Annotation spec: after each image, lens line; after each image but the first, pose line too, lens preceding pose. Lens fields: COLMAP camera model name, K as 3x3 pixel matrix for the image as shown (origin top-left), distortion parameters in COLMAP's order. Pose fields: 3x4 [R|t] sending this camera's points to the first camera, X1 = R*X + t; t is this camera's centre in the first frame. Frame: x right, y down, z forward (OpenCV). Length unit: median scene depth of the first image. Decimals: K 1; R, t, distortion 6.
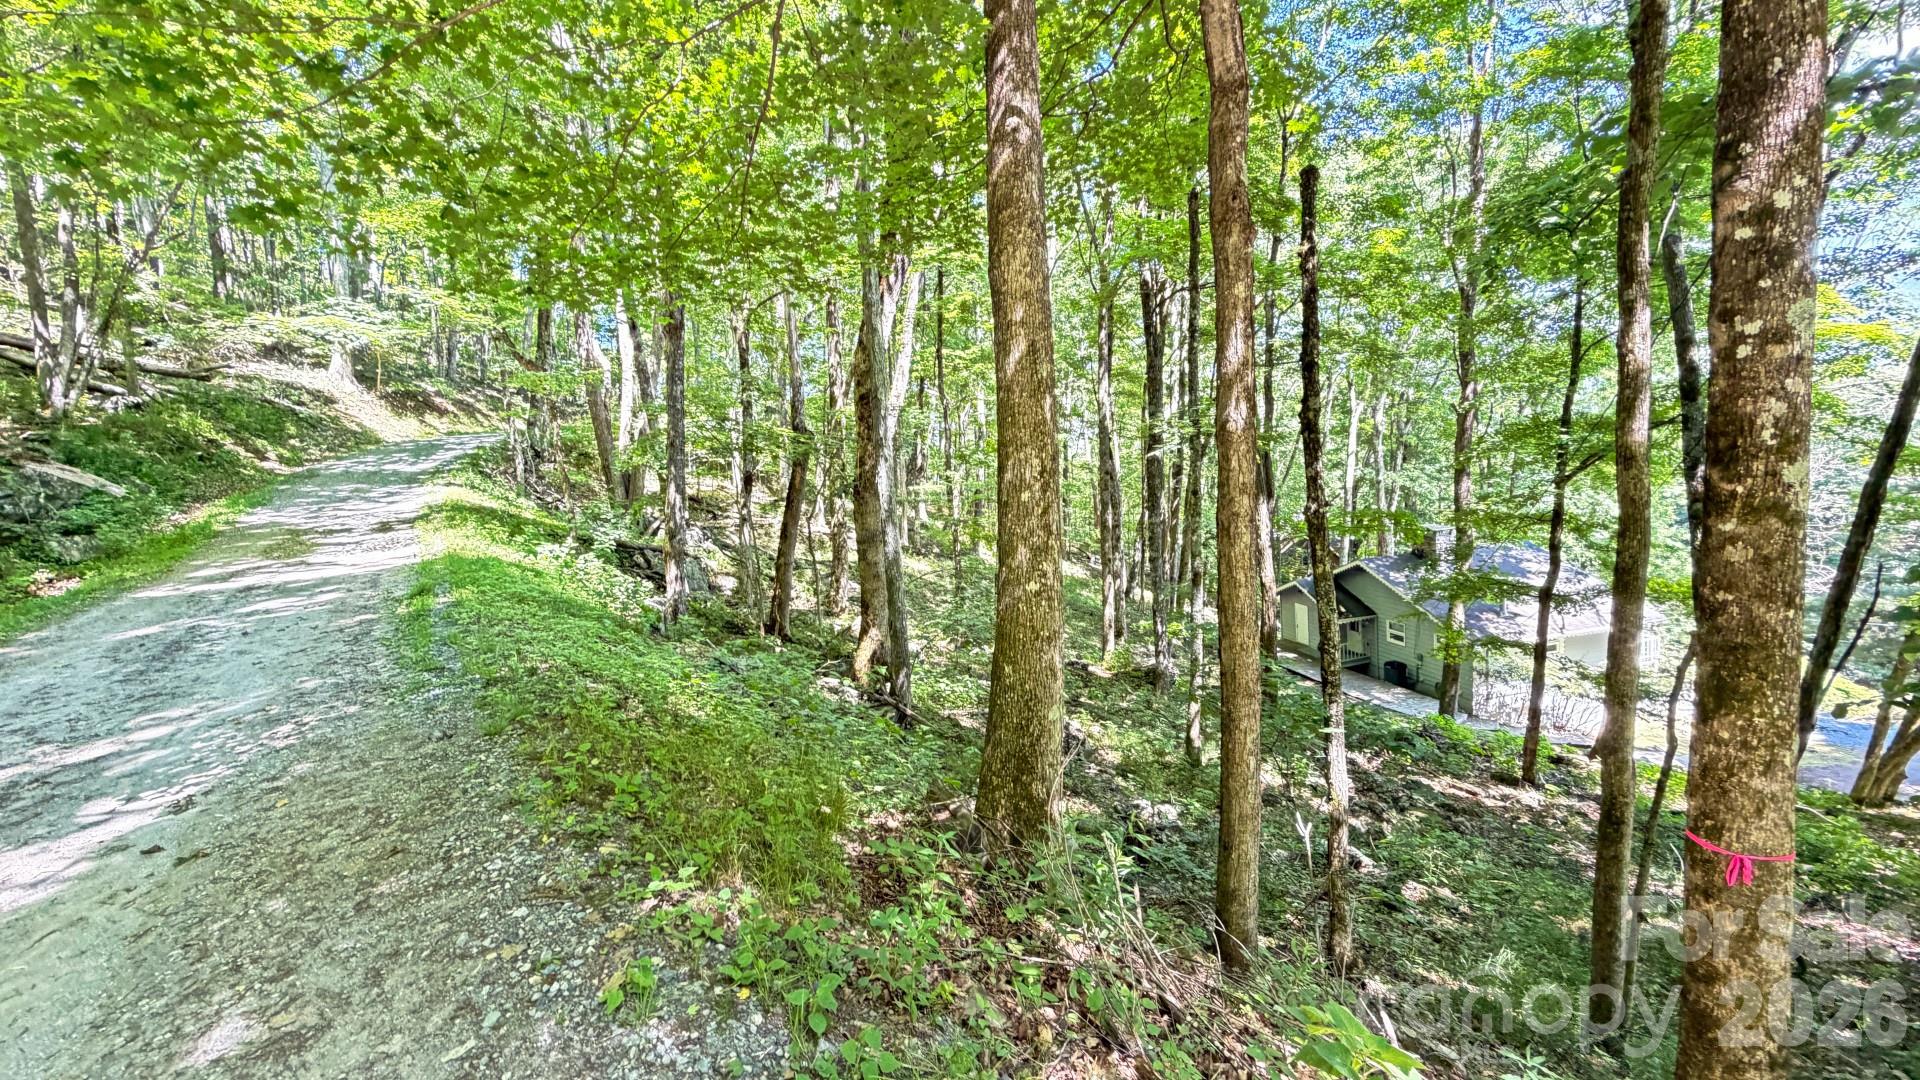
lens RADIAL K [[762.5, 0, 954.3], [0, 762.5, 534.3], [0, 0, 1]] dist [-0.000824, 0.000331]
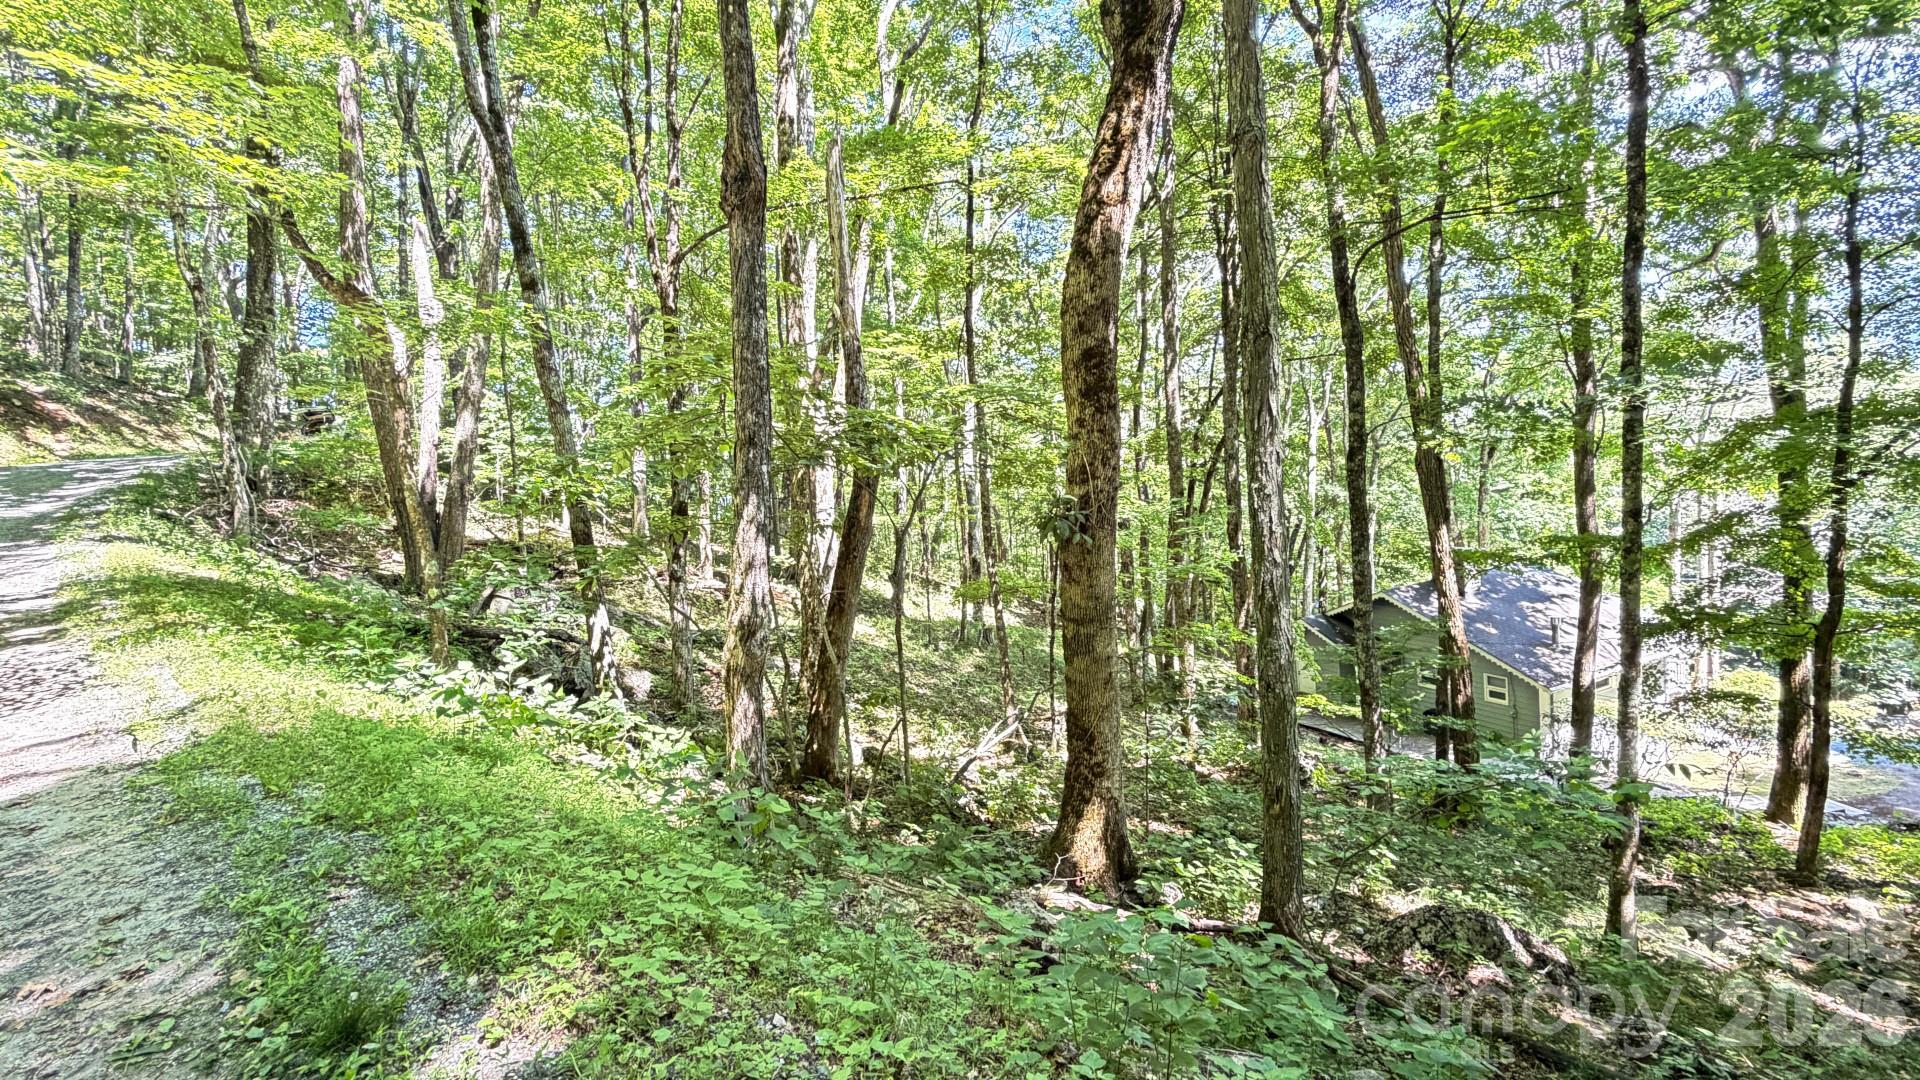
lens RADIAL K [[905.7, 0, 960.0], [0, 905.7, 540.0], [0, 0, 1]] dist [0.017195, 0.000101]
pose [[0.980642, -0.030763, 0.193376, -0.141707], [0.038109, 0.998682, -0.034383, -0.013693], [-0.192064, 0.041087, 0.980522, 0.173140]]
